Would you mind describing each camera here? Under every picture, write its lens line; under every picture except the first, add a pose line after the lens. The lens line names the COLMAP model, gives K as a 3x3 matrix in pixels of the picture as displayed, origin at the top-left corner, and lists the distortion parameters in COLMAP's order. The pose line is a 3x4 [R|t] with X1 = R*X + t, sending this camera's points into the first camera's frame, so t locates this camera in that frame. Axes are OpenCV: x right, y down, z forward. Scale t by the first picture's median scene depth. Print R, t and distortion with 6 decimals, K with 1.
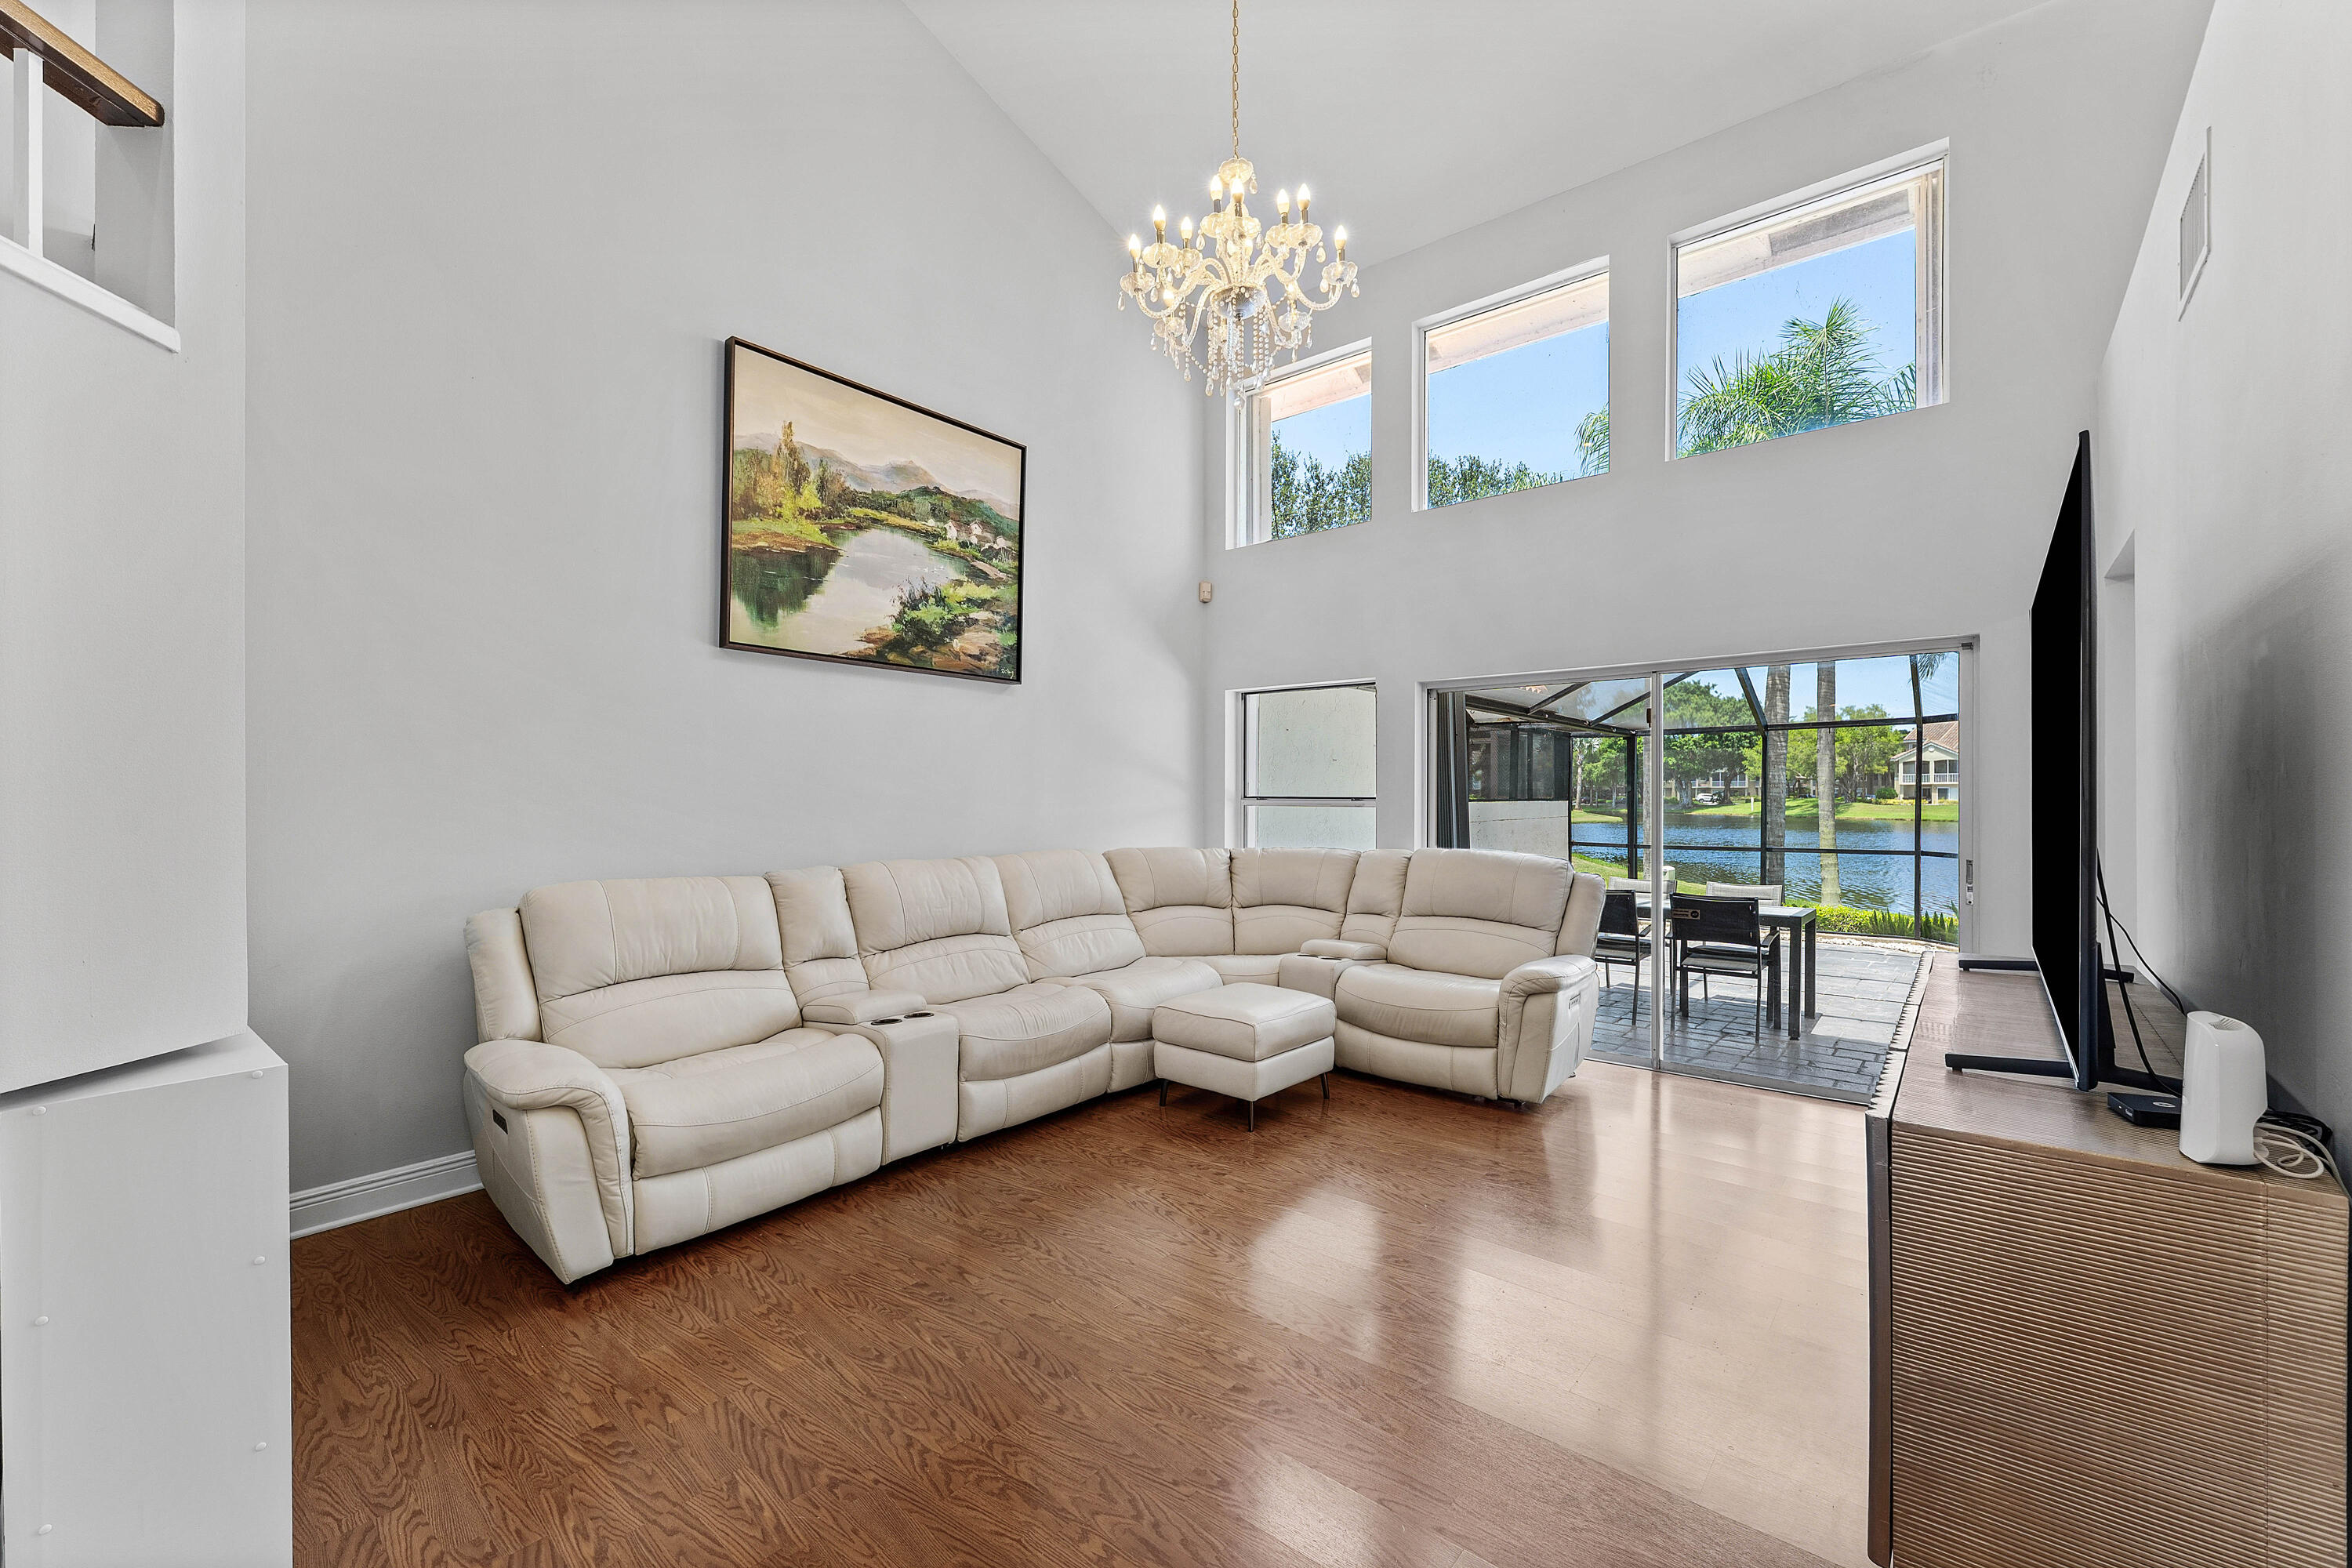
lens RADIAL K [[942.8, 0, 1169.8], [0, 942.8, 795.4], [0, 0, 1]] dist [-0.000168, -0.000108]
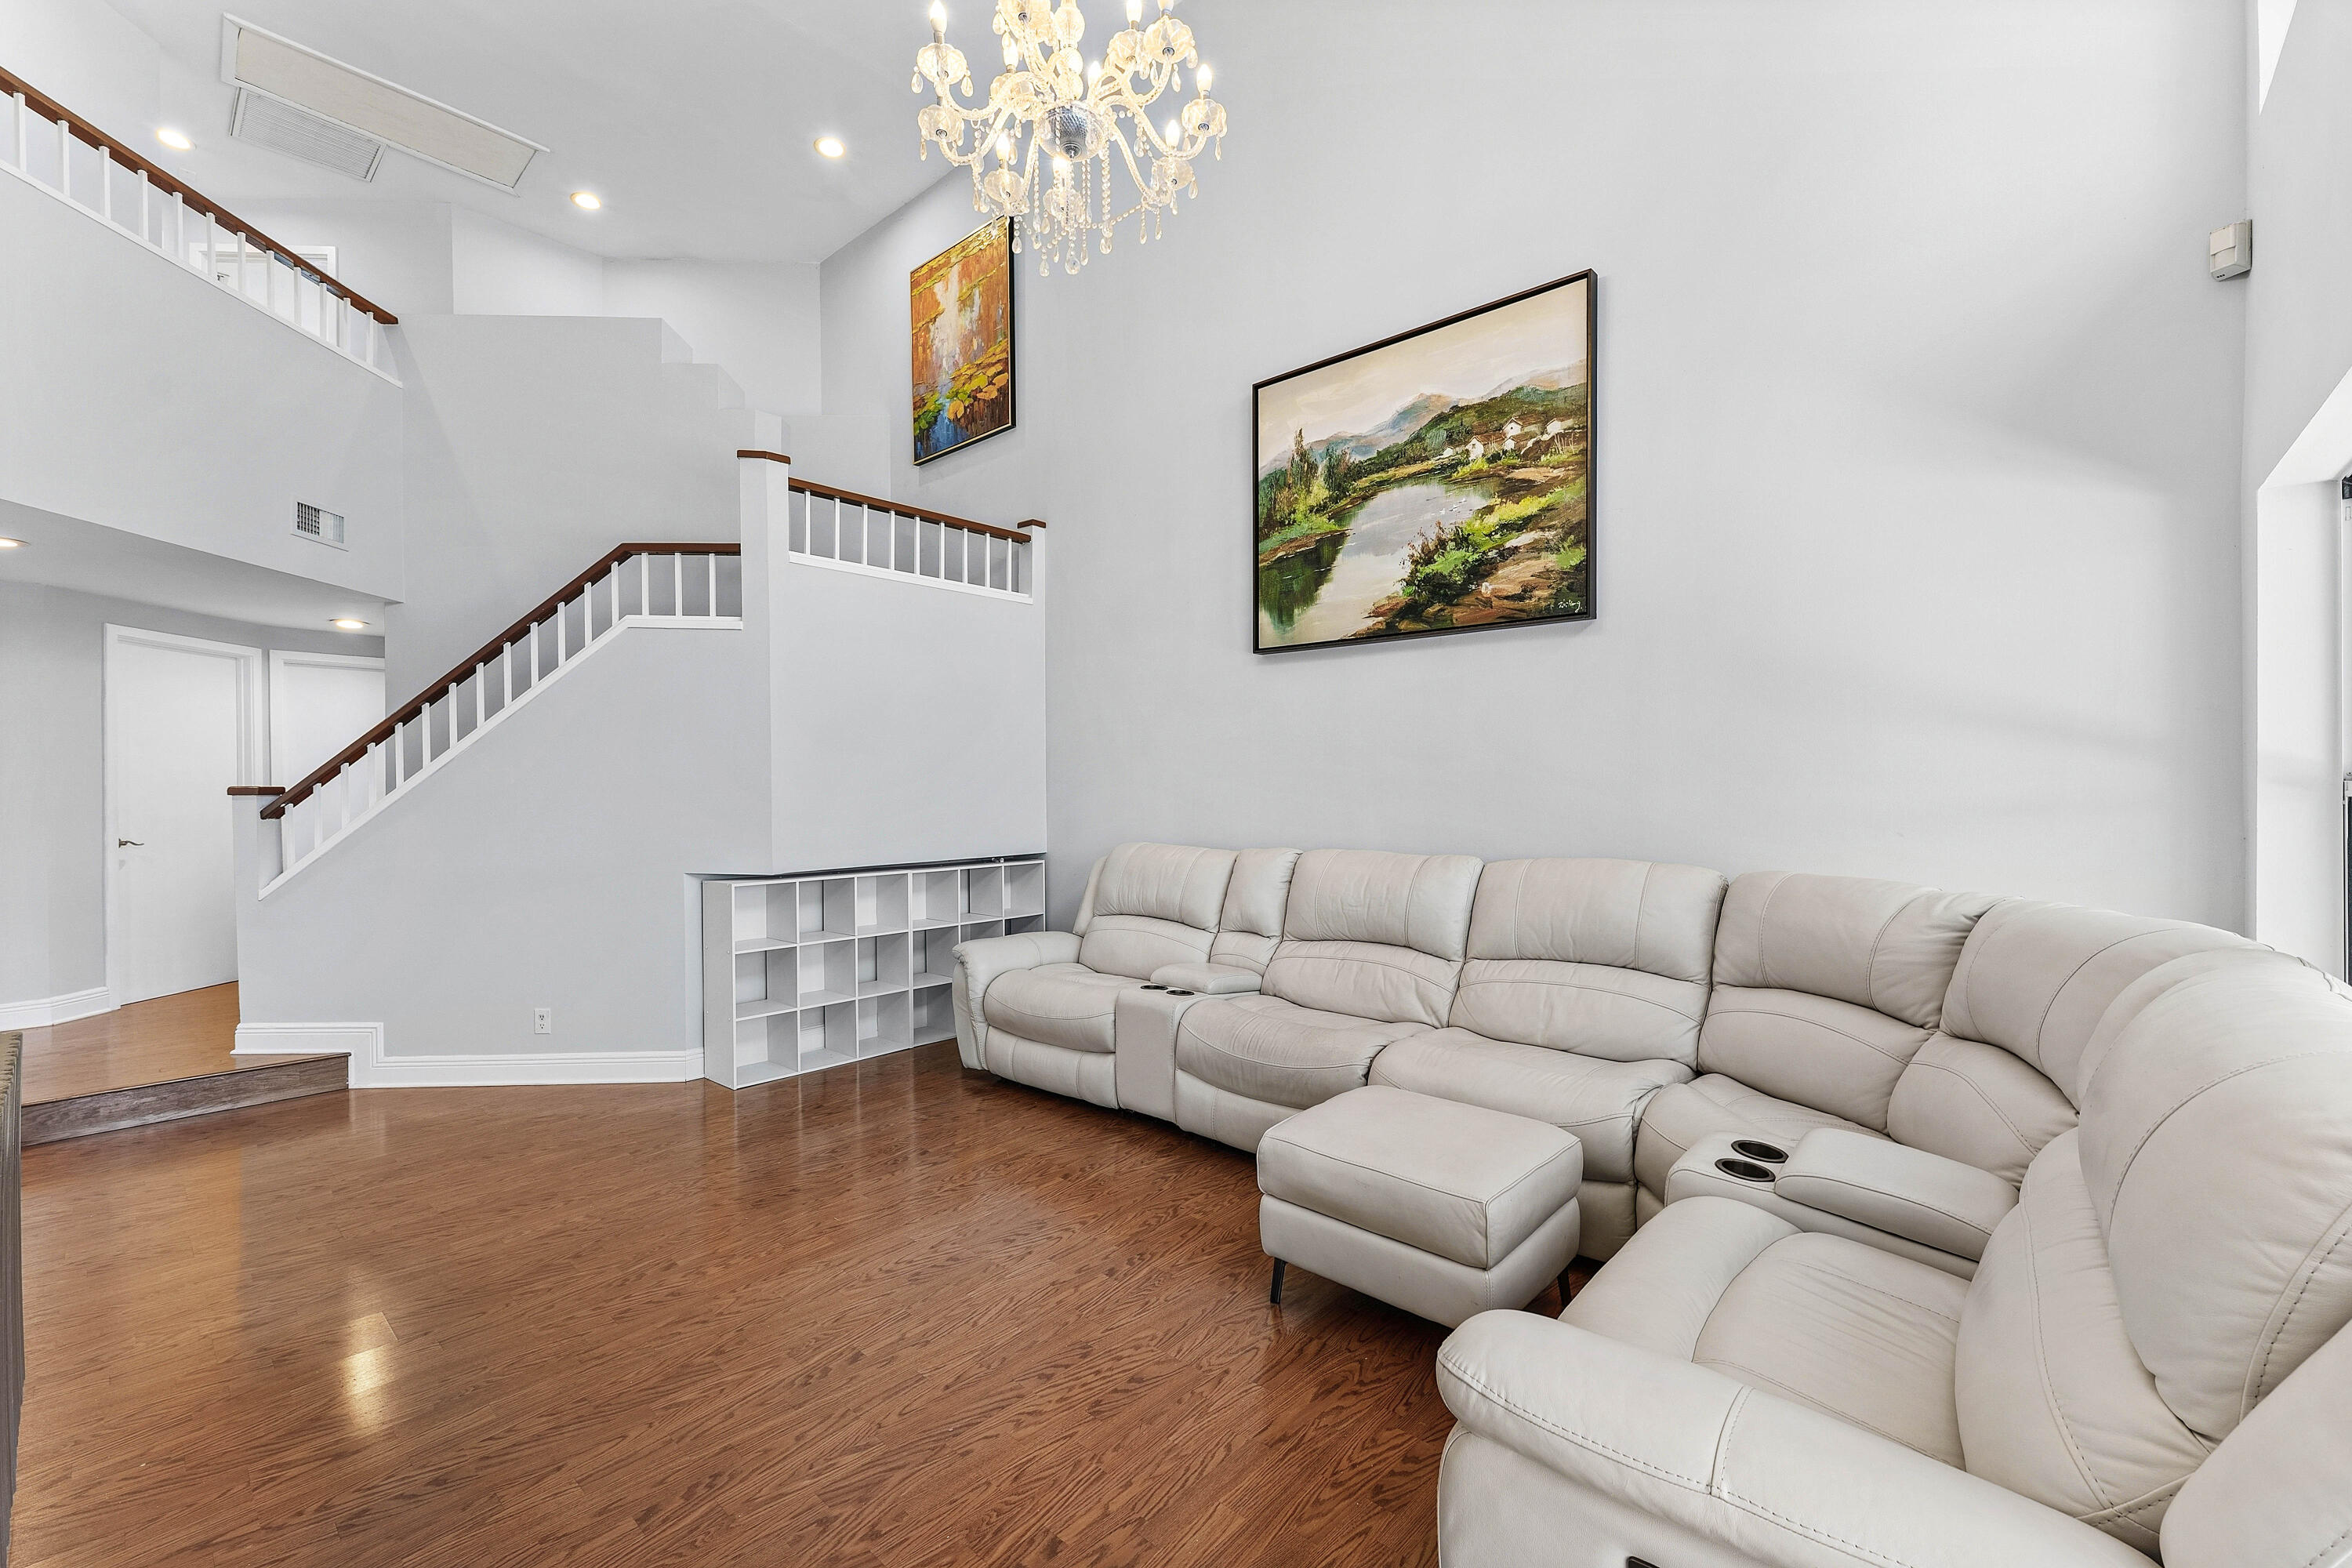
lens RADIAL K [[983.3, 0, 1176.0], [0, 983.3, 784.0], [0, 0, 1]] dist [0.001018, 0.000057]
pose [[-0.025749, -0.000477, -0.999668, 0.644256], [0.009704, 0.999953, -0.000727, 0.002079], [0.999621, -0.009719, -0.025743, 0.806610]]
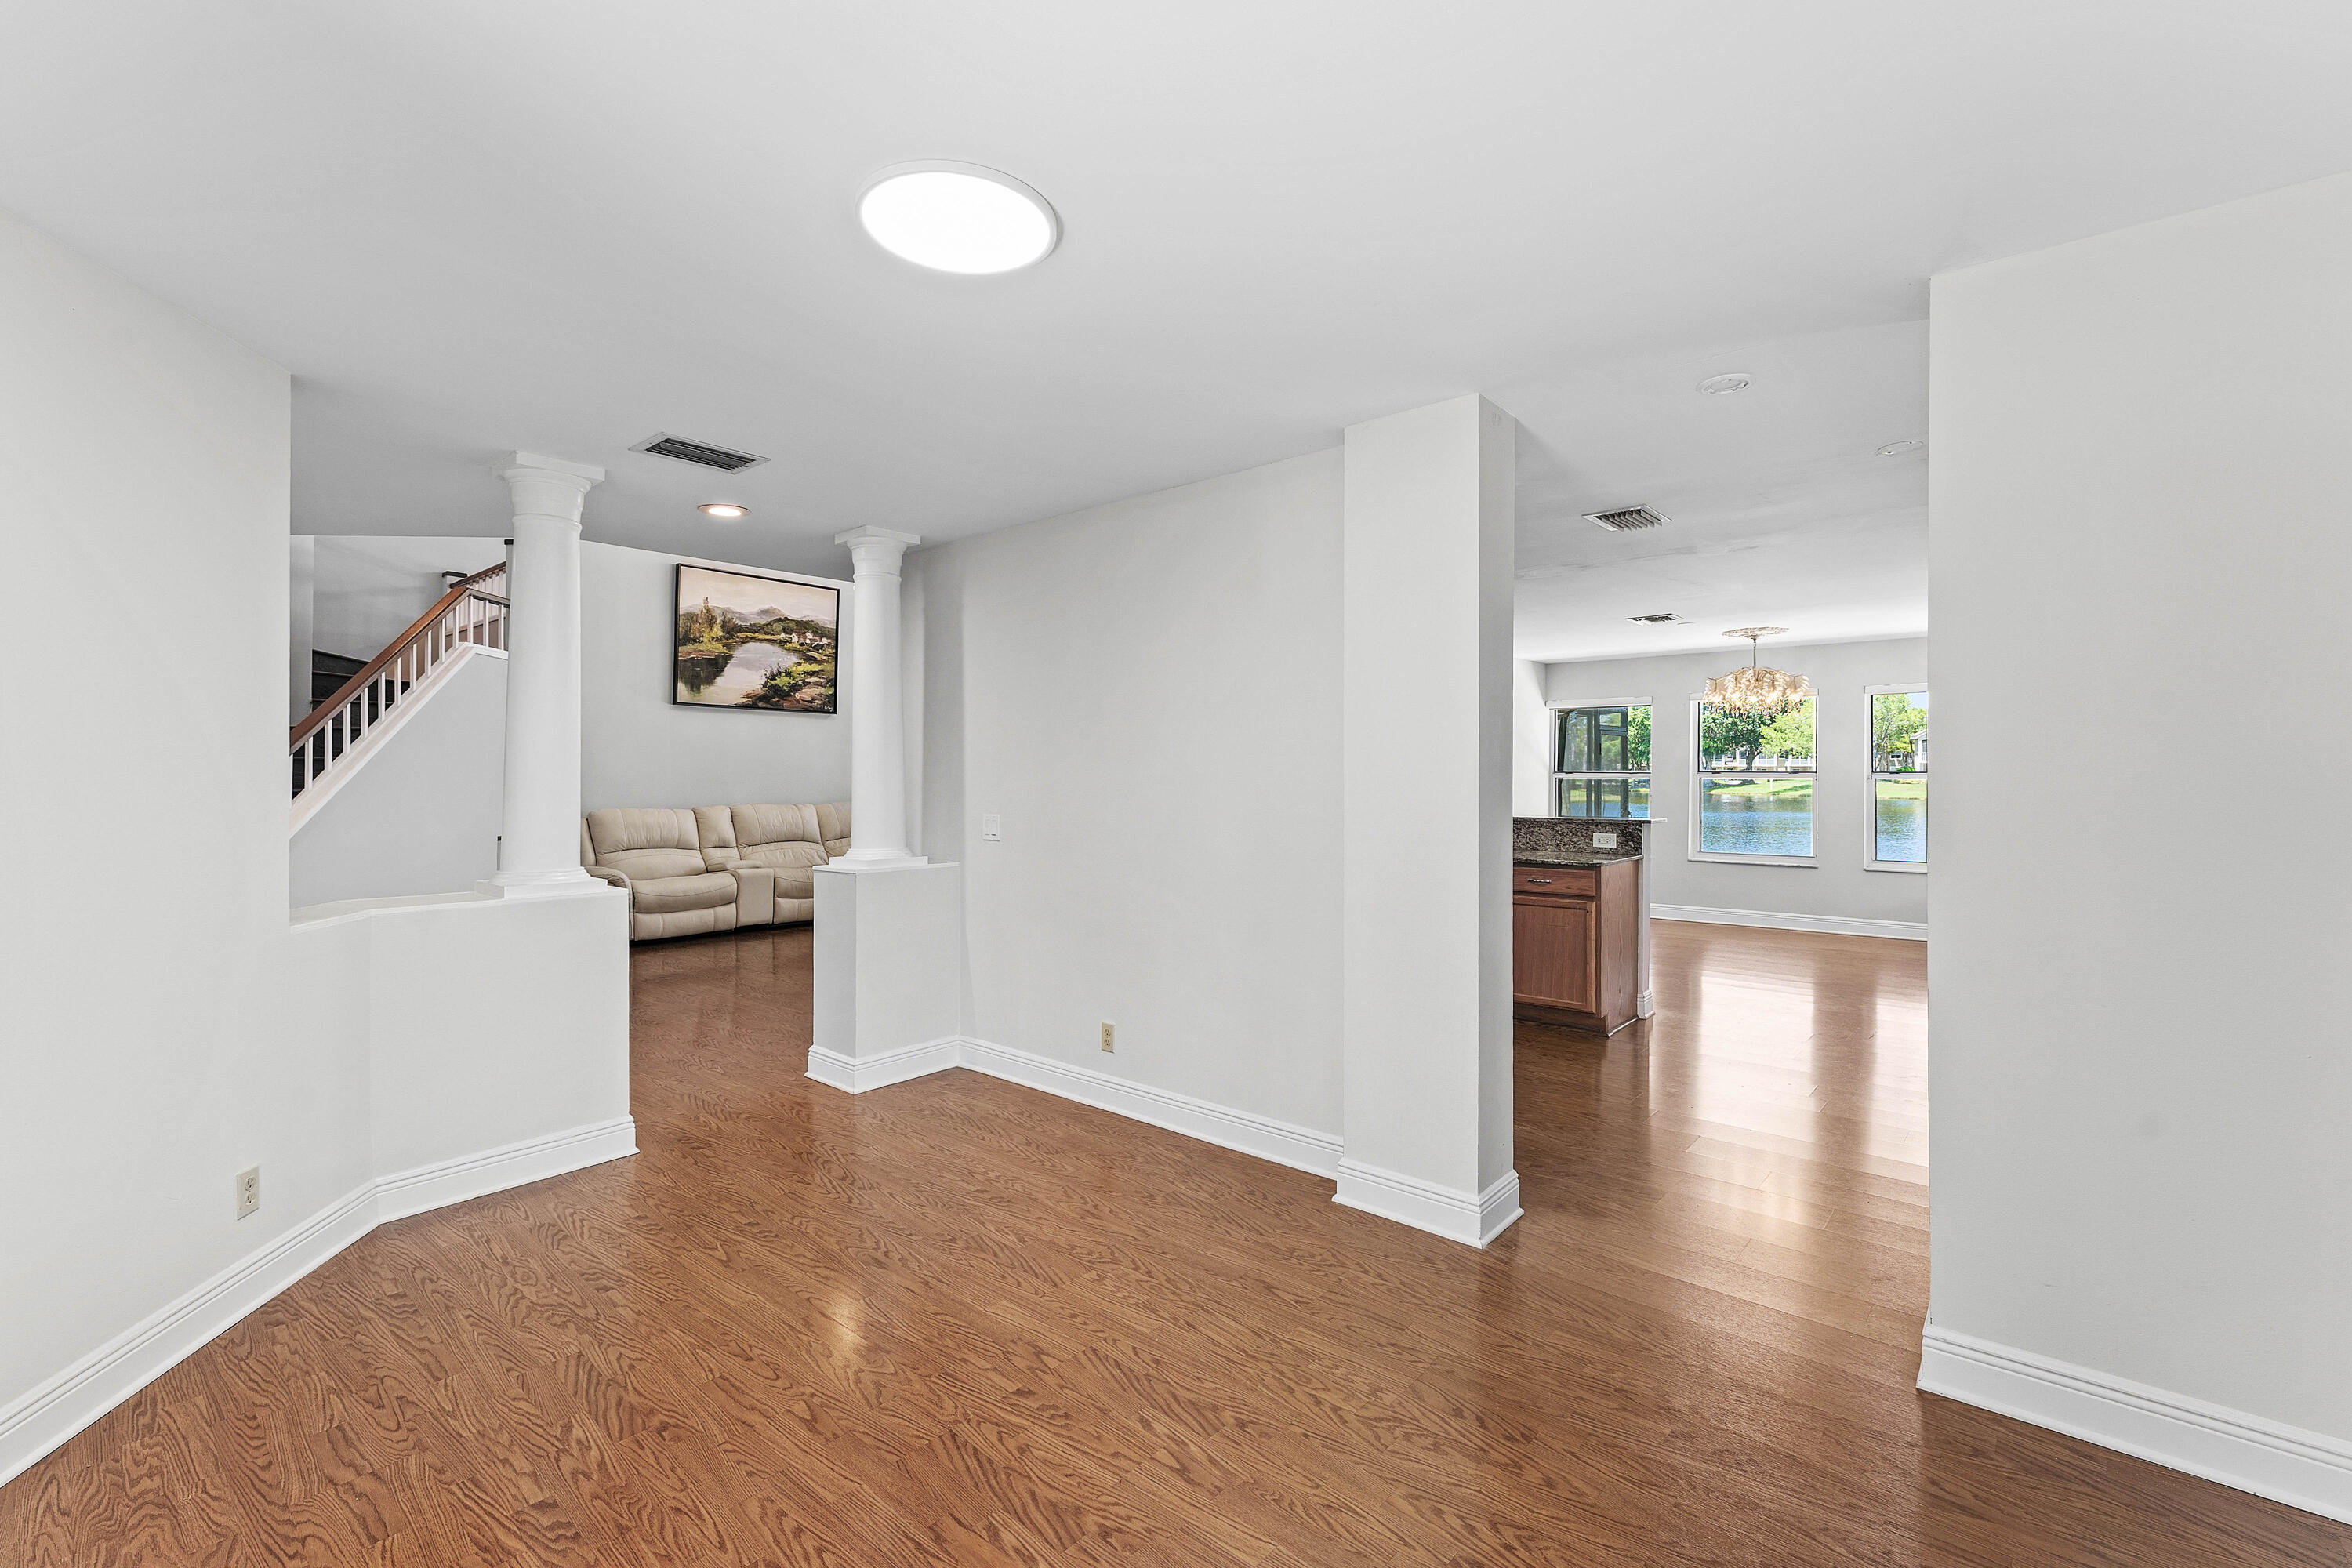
lens RADIAL K [[989.5, 0, 1185.3], [0, 989.5, 774.2], [0, 0, 1]] dist [-0.001839, -0.000310]
pose [[0.999959, 0.000855, -0.009015, 0.636292], [-0.000850, 0.999999, 0.000546, 0.001452], [0.009015, -0.000538, 0.999959, -1.116025]]
